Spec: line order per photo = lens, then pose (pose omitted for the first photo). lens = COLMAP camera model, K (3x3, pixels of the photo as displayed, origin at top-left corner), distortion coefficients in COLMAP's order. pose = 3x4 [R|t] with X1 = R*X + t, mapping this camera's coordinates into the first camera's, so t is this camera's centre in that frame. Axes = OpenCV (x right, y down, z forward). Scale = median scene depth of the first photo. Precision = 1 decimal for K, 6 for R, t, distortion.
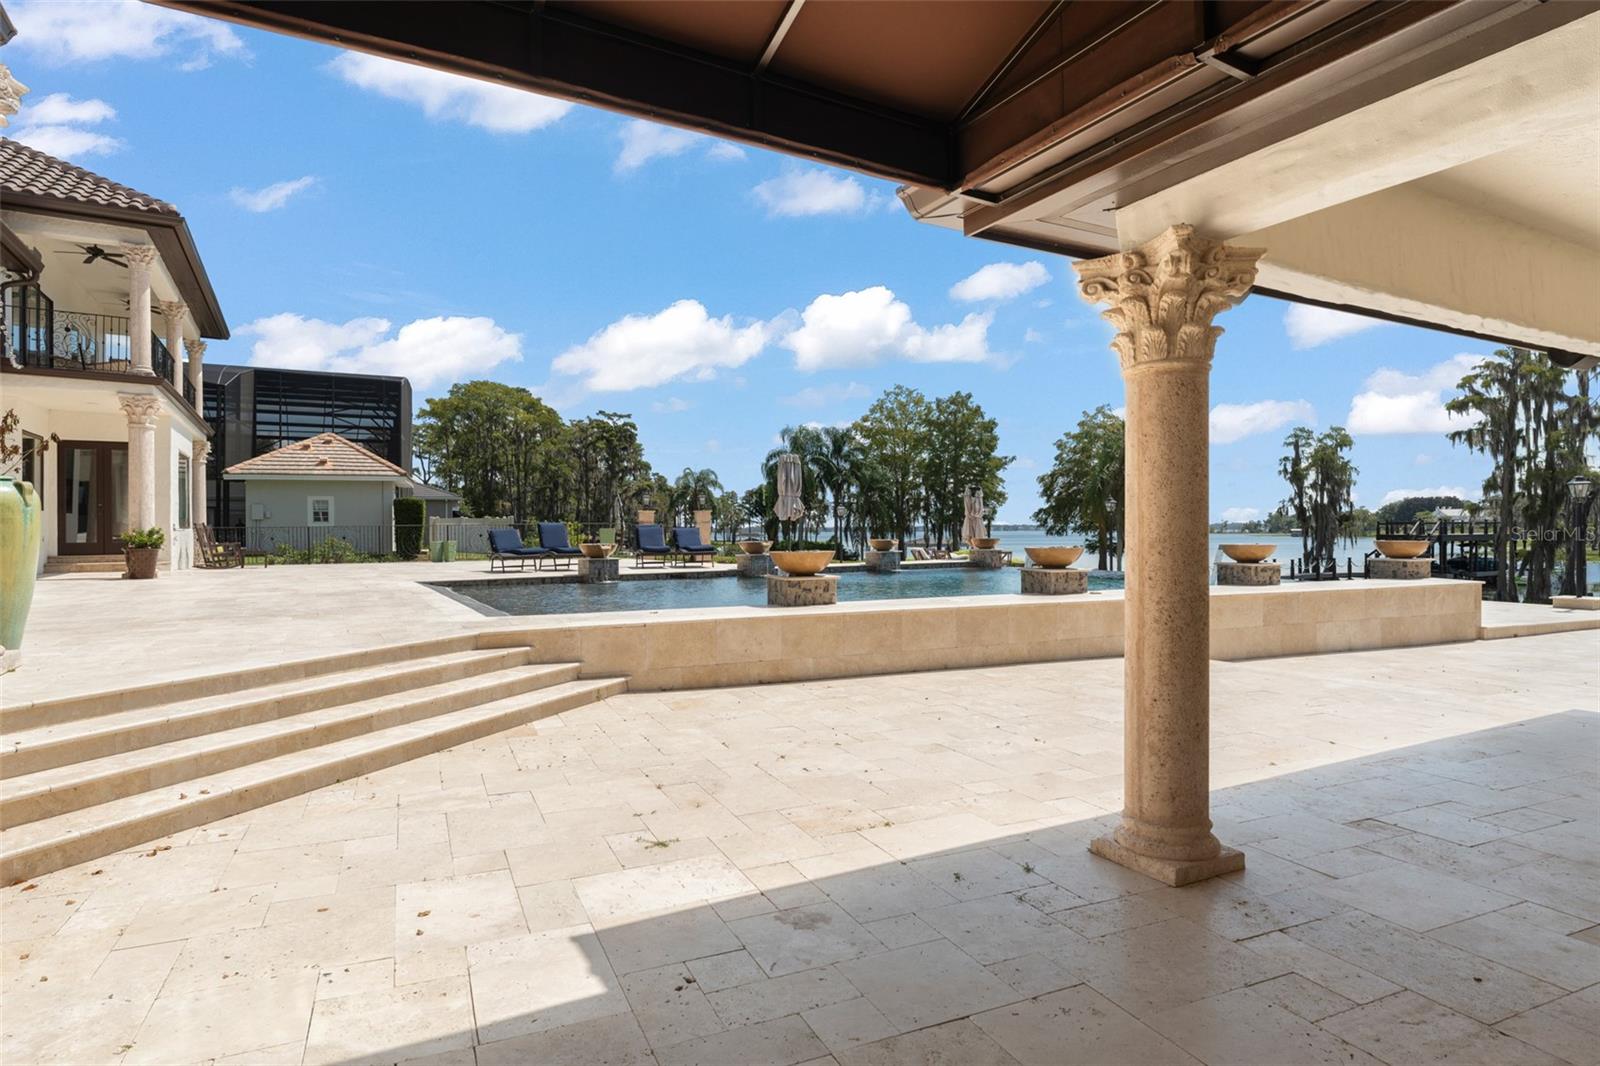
lens RADIAL K [[853.2, 0, 800.3], [0, 853.2, 532.0], [0, 0, 1]] dist [-0.006071, 0.000065]
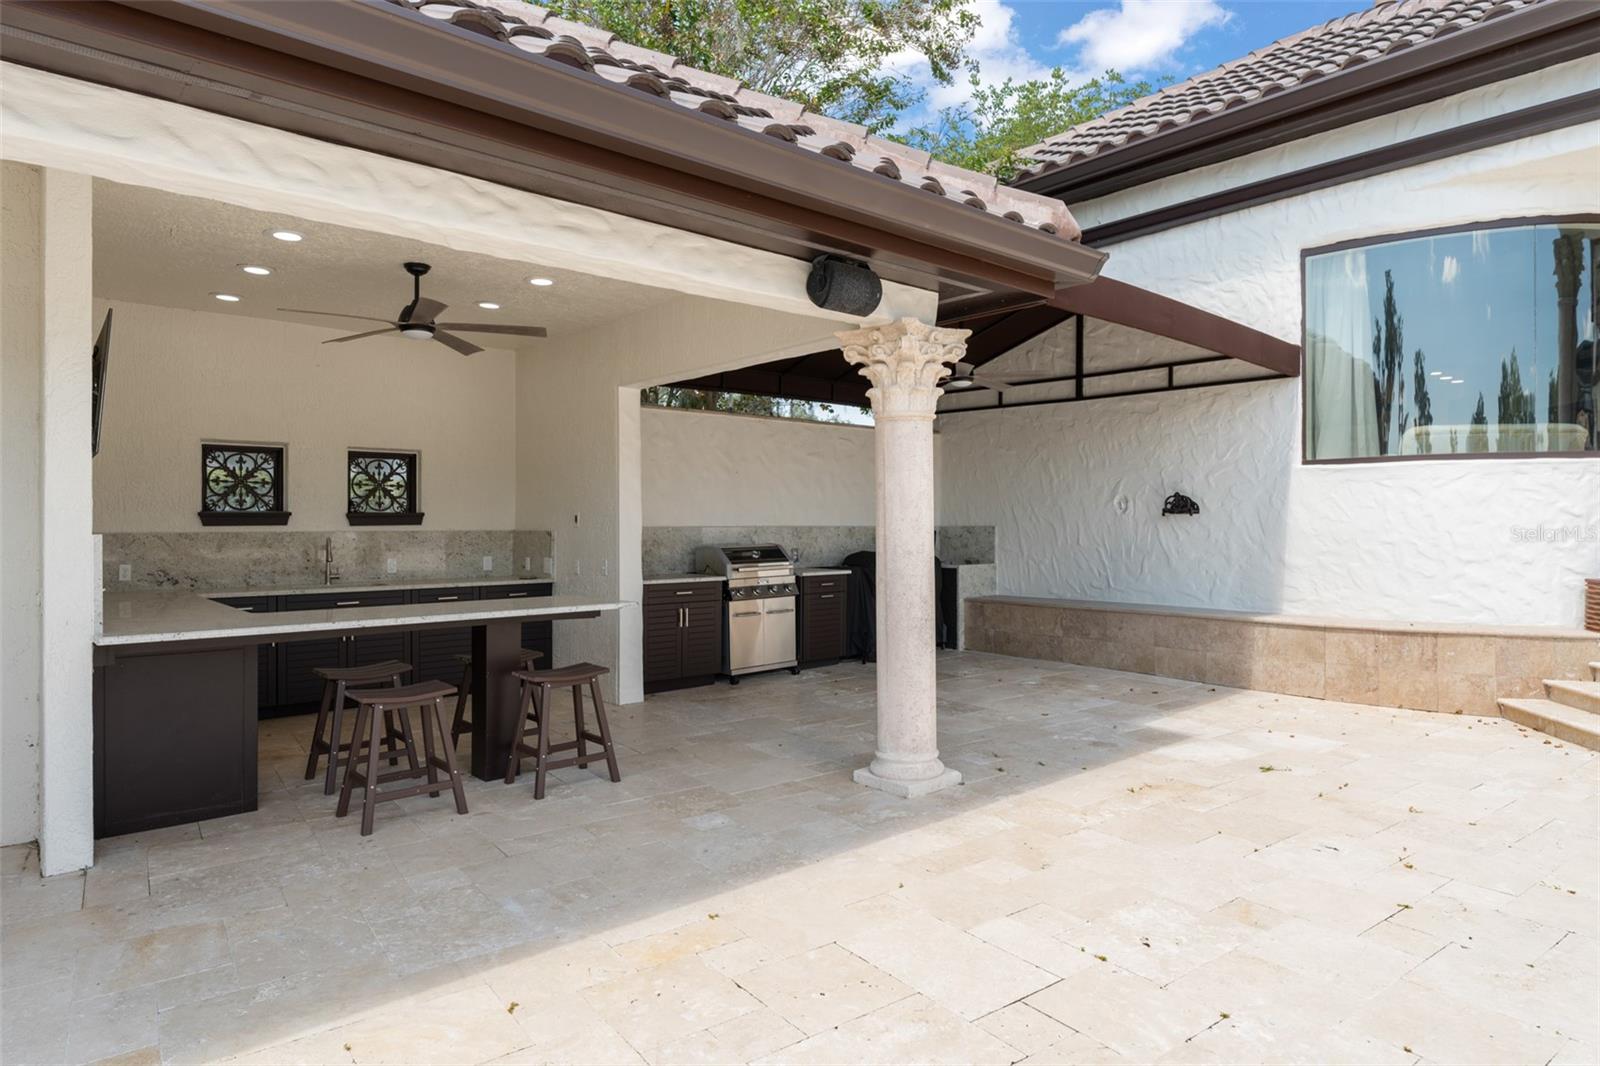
lens RADIAL K [[932.1, 0, 801.0], [0, 932.1, 529.5], [0, 0, 1]] dist [-0.003808, -0.004711]
pose [[-0.974746, 0.008034, -0.223173, 0.075894], [0.007389, 0.999966, 0.003723, -0.001260], [0.223195, 0.001980, -0.974772, 0.198648]]
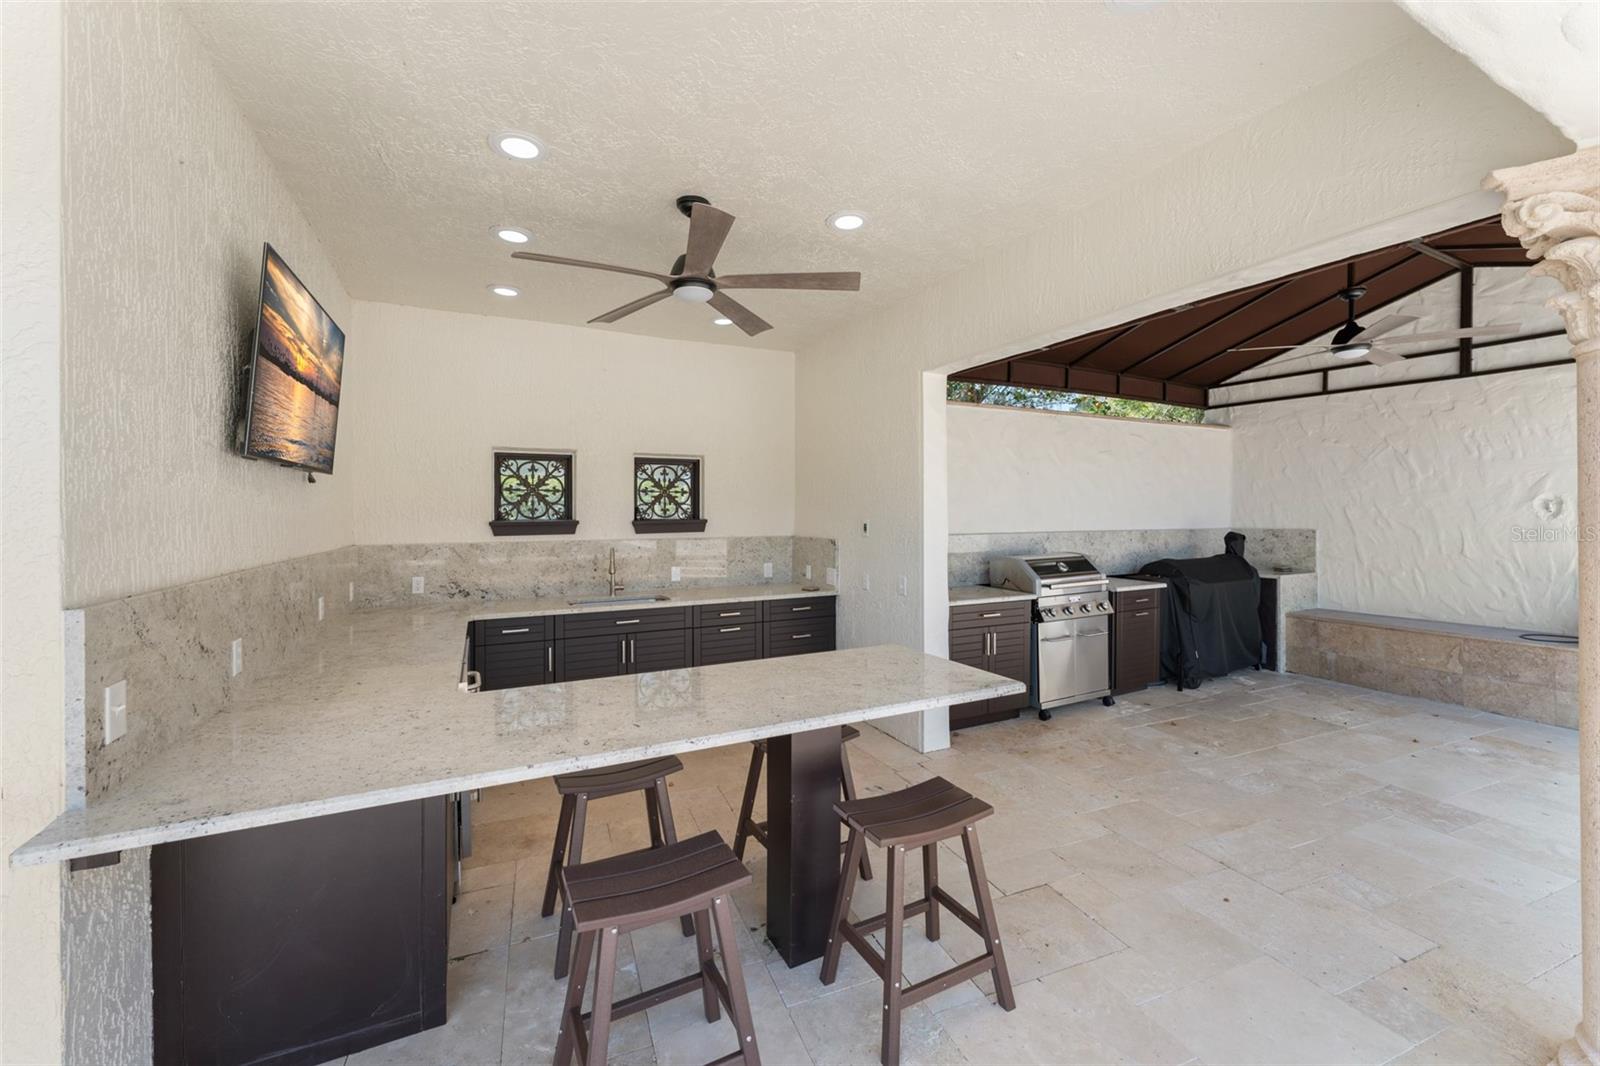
lens RADIAL K [[627.9, 0, 799.4], [0, 627.9, 520.8], [0, 0, 1]] dist [-0.000899, 0.000468]
pose [[-0.999710, 0.008362, 0.022564, 0.087423], [0.008643, 0.999886, 0.012370, -0.005752], [-0.022458, 0.012561, -0.999669, 0.119039]]
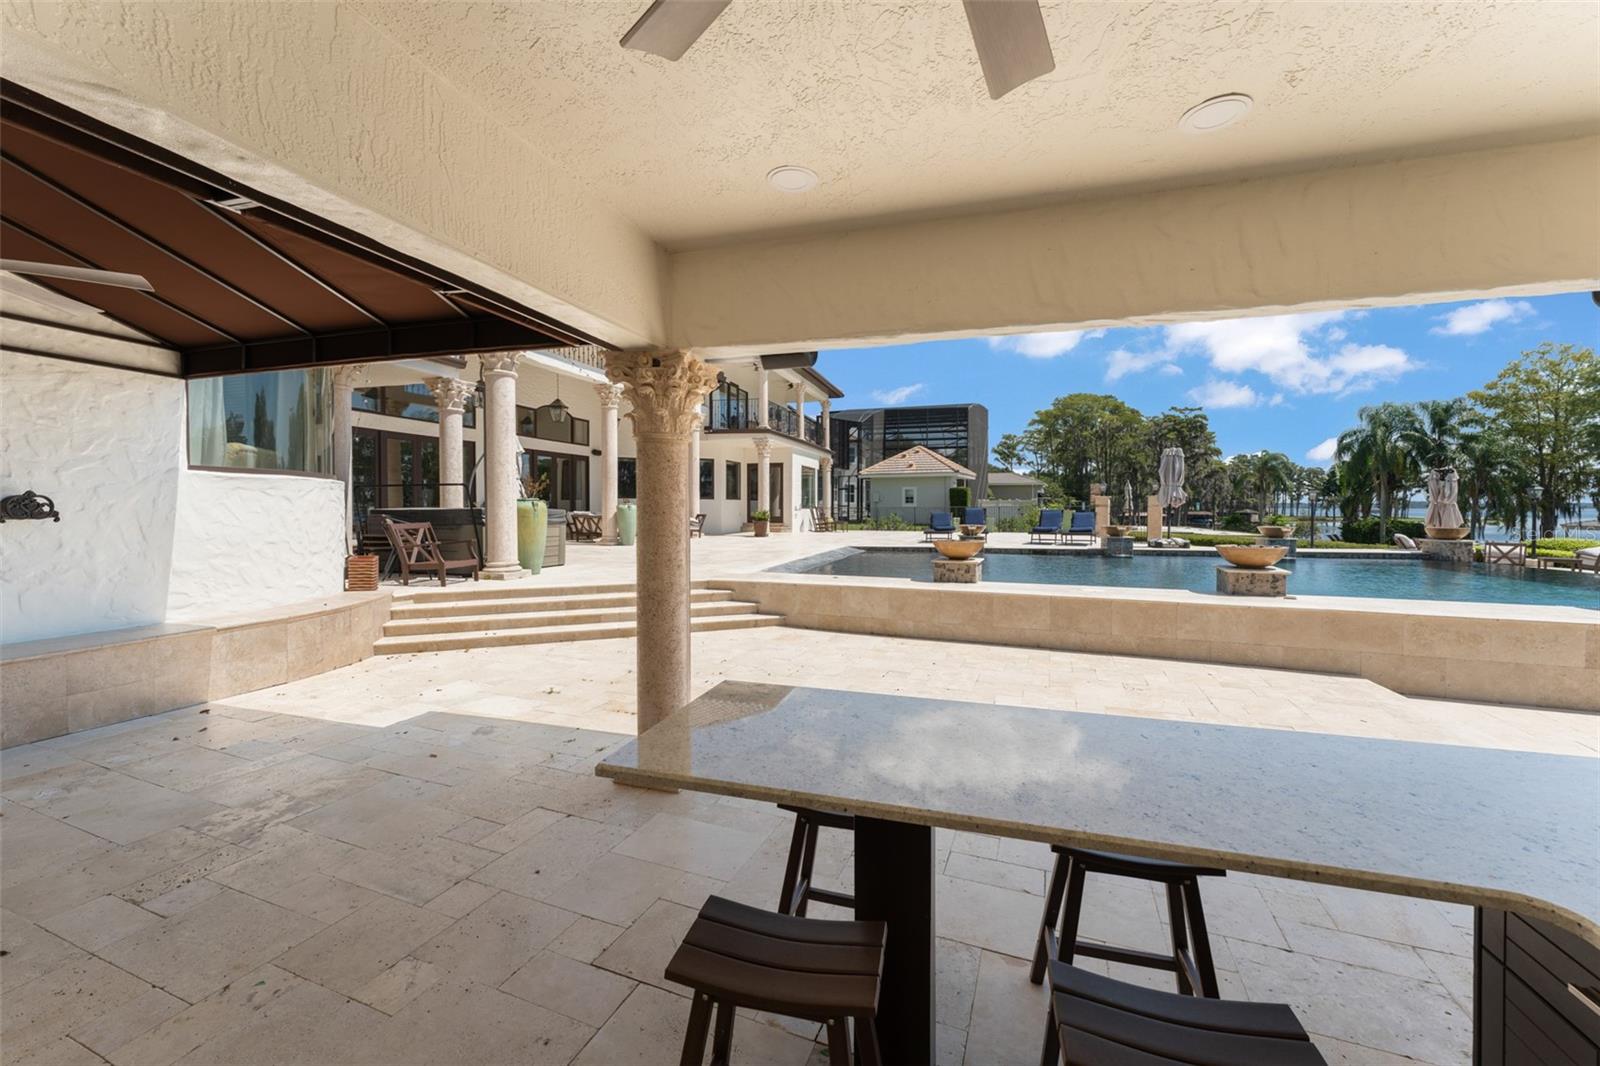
lens RADIAL K [[627.9, 0, 795.4], [0, 627.9, 519.7], [0, 0, 1]] dist [-0.000899, 0.000468]
pose [[0.704967, 0.020226, -0.708952, 0.111819], [-0.006178, 0.999730, 0.022378, -0.006380], [0.709213, -0.011396, 0.704902, 0.033537]]
